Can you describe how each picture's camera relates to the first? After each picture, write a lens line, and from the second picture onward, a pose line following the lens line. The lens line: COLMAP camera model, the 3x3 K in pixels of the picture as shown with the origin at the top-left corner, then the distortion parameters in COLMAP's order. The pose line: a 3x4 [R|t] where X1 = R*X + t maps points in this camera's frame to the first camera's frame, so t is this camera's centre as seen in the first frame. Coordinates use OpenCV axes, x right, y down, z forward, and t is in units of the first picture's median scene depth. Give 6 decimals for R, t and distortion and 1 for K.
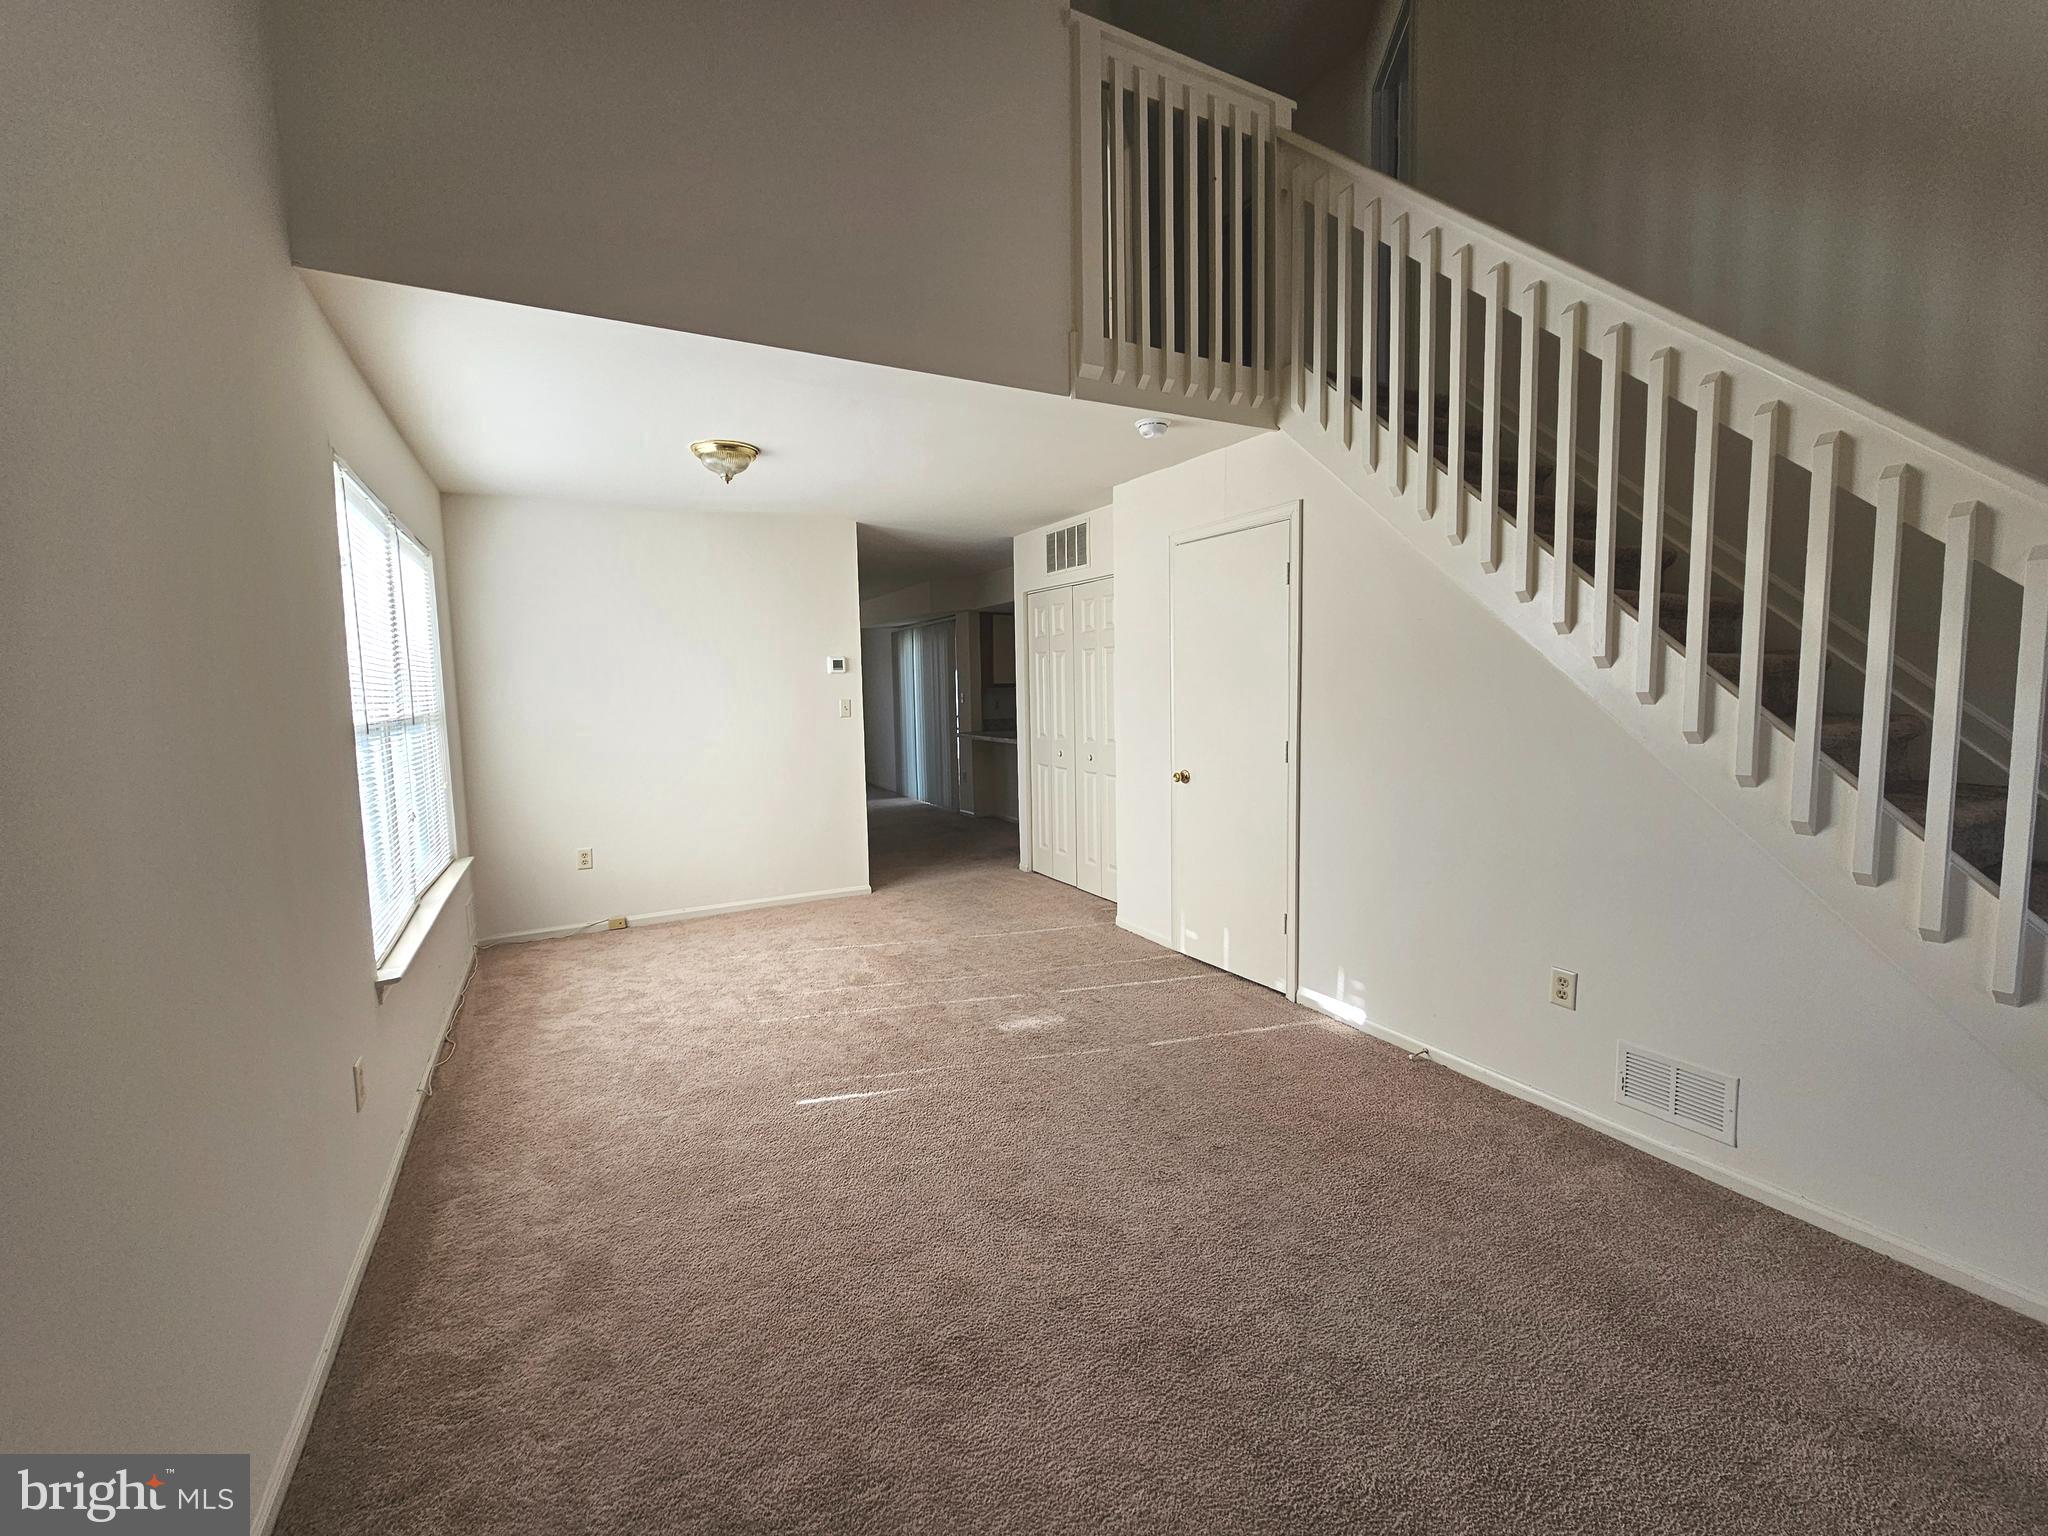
lens RADIAL K [[833.2, 0, 1017.5], [0, 833.2, 762.7], [0, 0, 1]] dist [-0.000550, -0.000204]
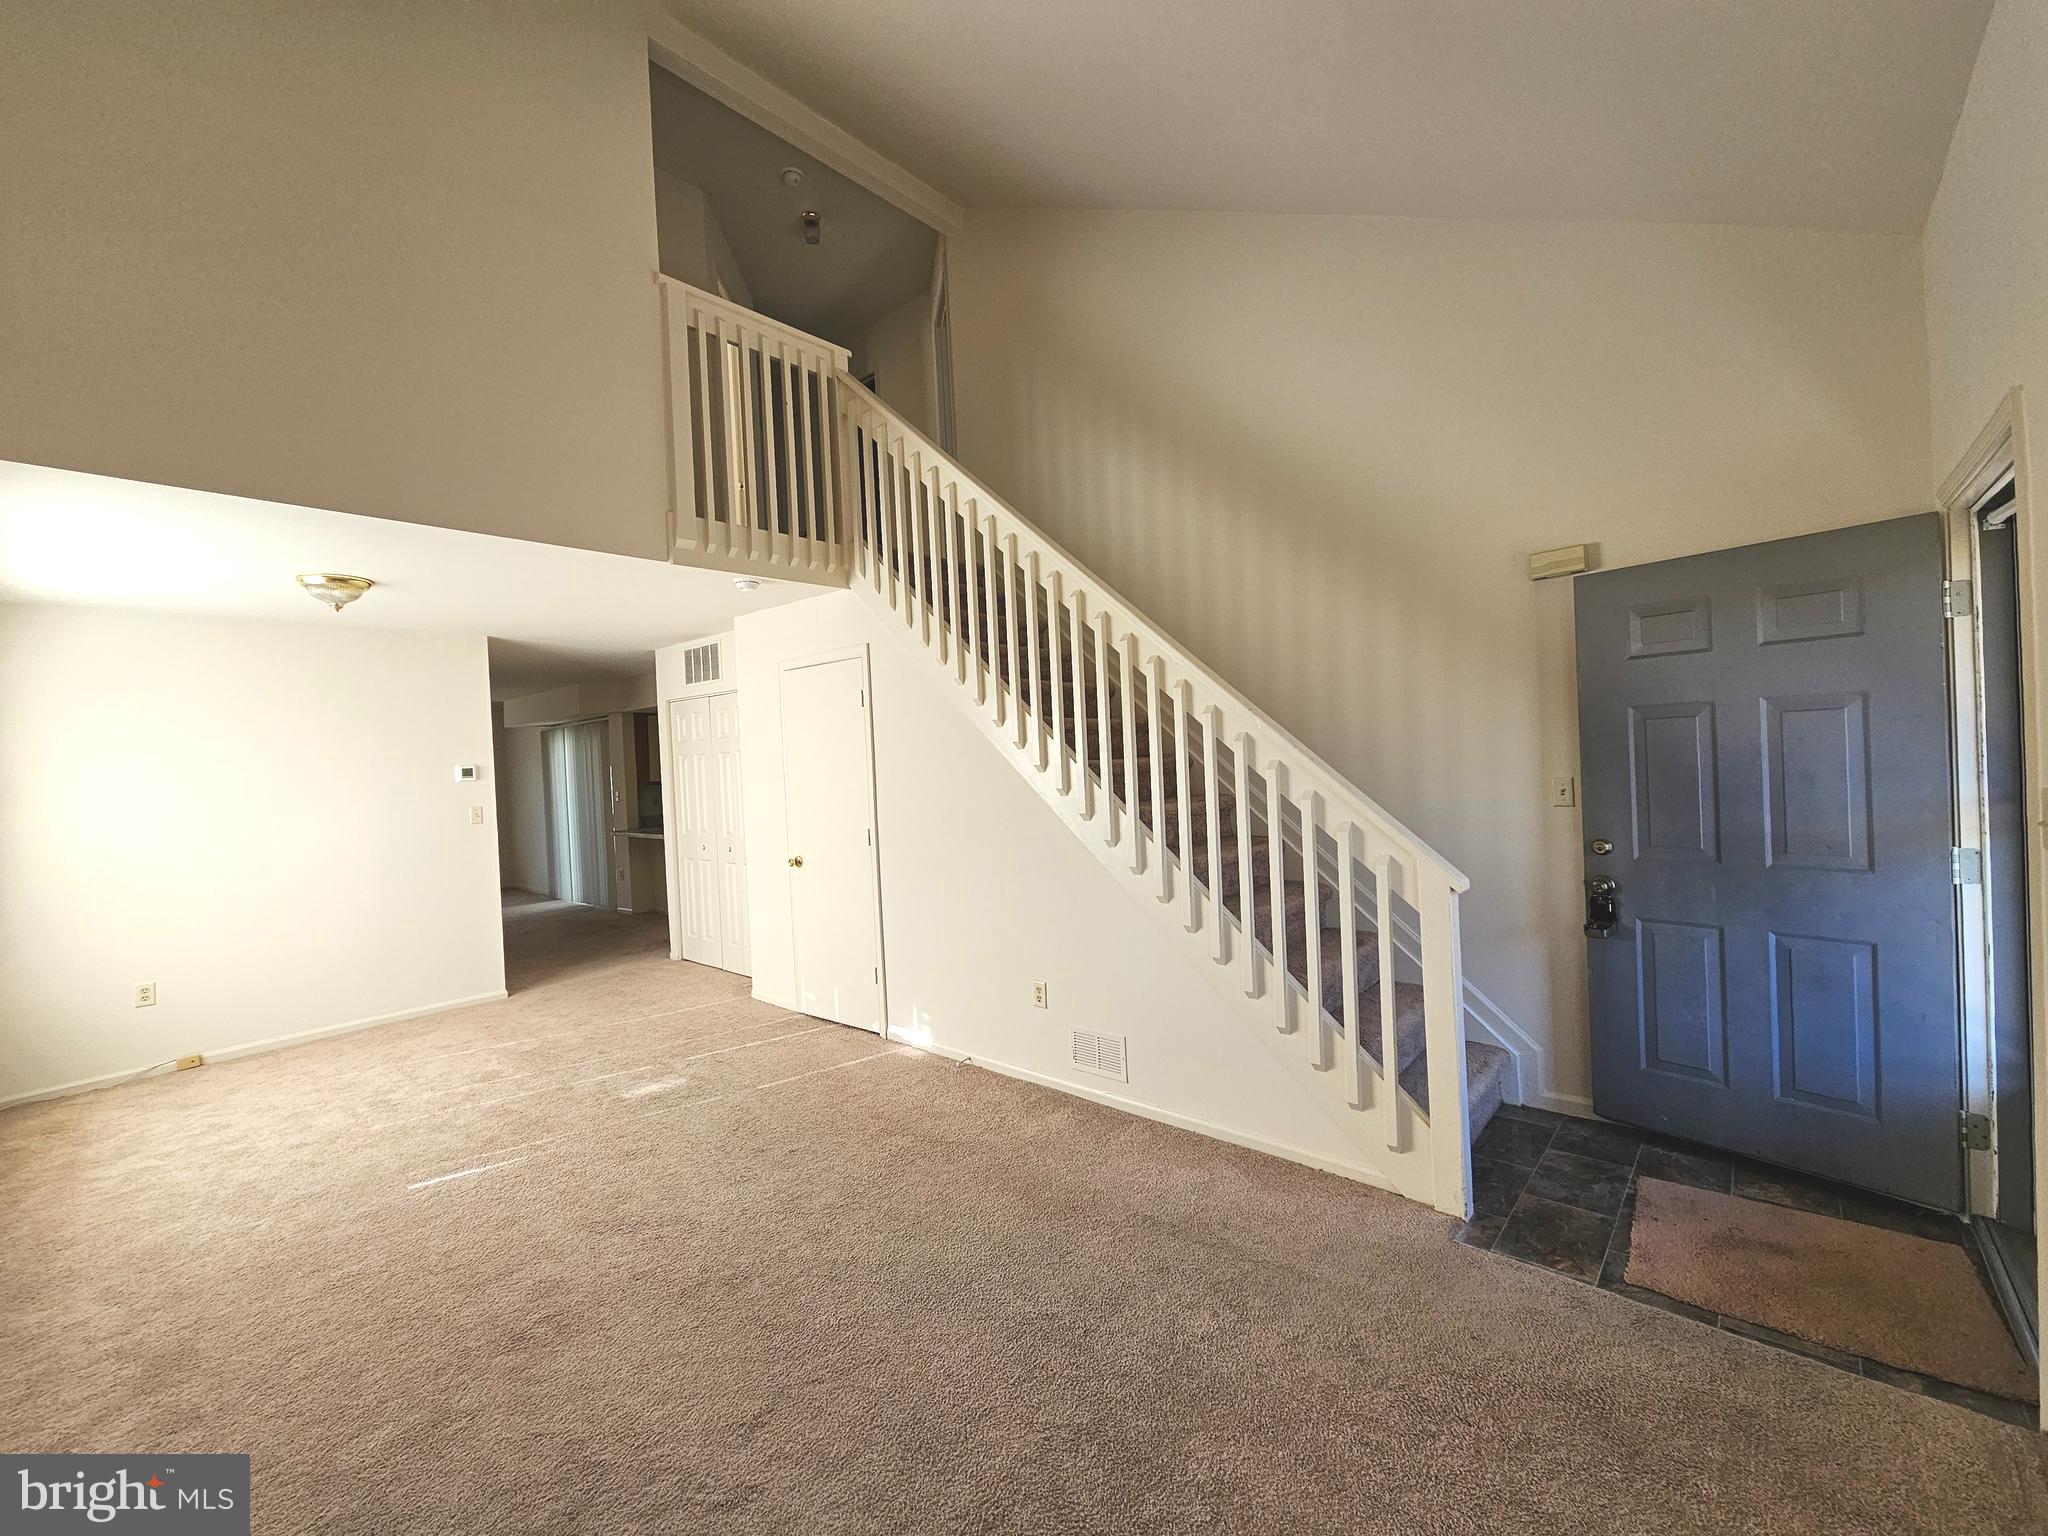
lens RADIAL K [[819.9, 0, 991.2], [0, 819.9, 769.0], [0, 0, 1]] dist [-0.007642, 0.006421]
pose [[0.942635, -0.028120, 0.332640, 0.085080], [0.059333, 0.994693, -0.084052, -0.000278], [-0.328511, 0.098967, 0.939301, -0.233386]]
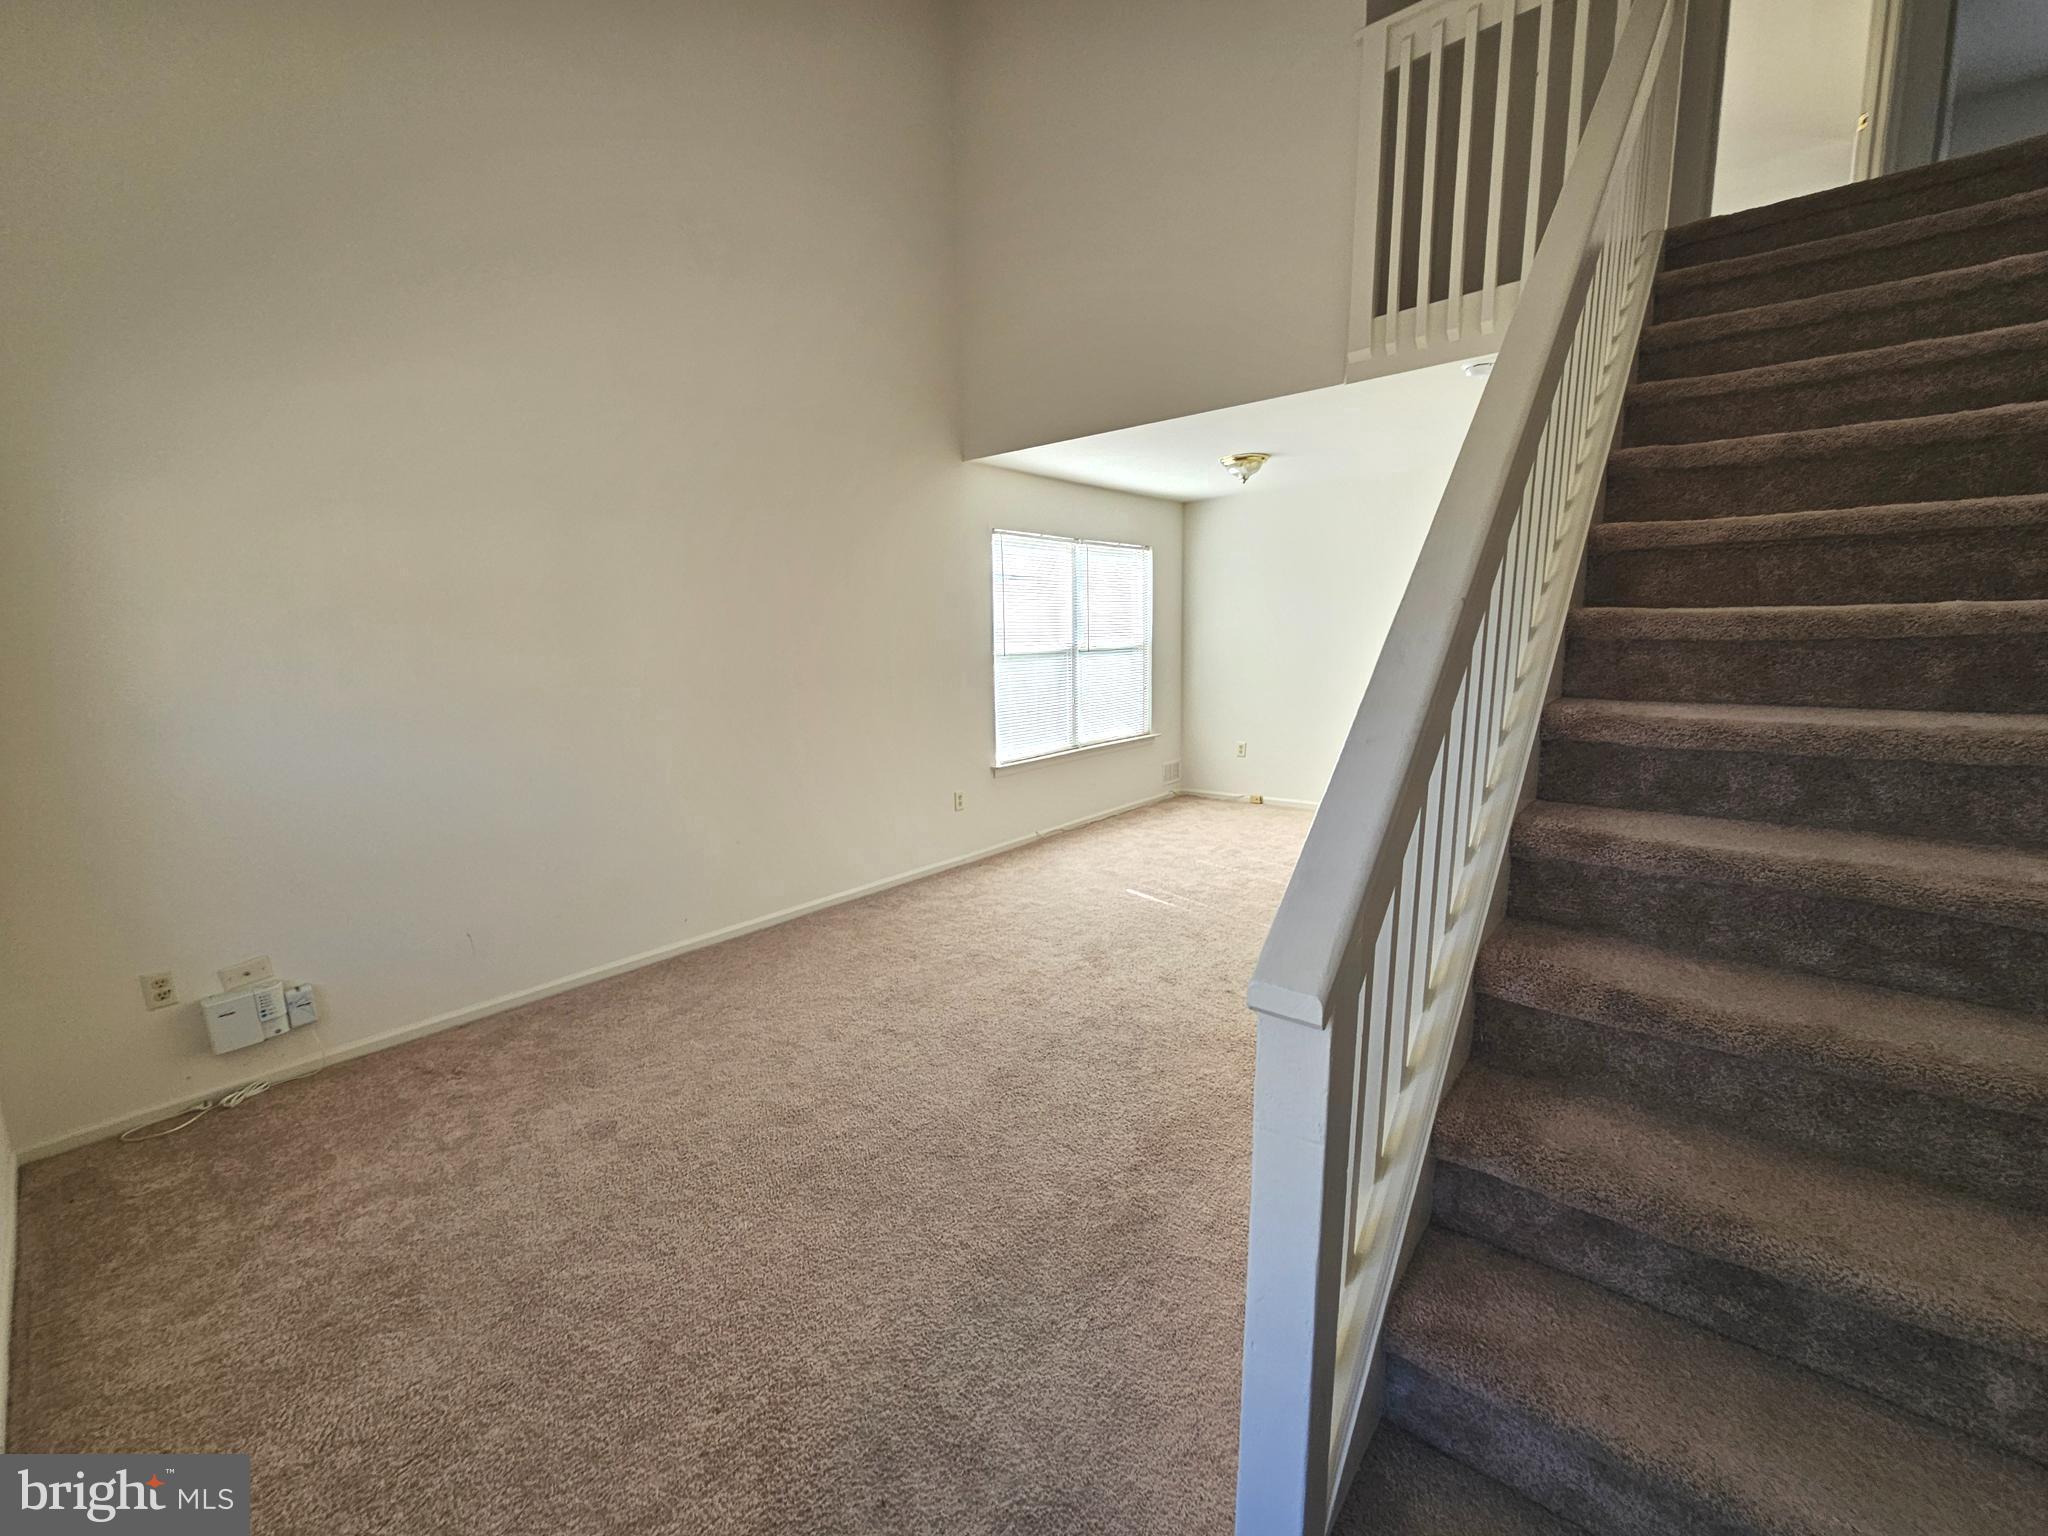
lens RADIAL K [[833.2, 0, 1017.5], [0, 833.2, 762.7], [0, 0, 1]] dist [-0.000550, -0.000204]
pose [[0.391165, 0.150112, -0.907996, 0.847084], [-0.070119, 0.988601, 0.133231, -0.034598], [0.917645, 0.011553, 0.397232, 0.108575]]
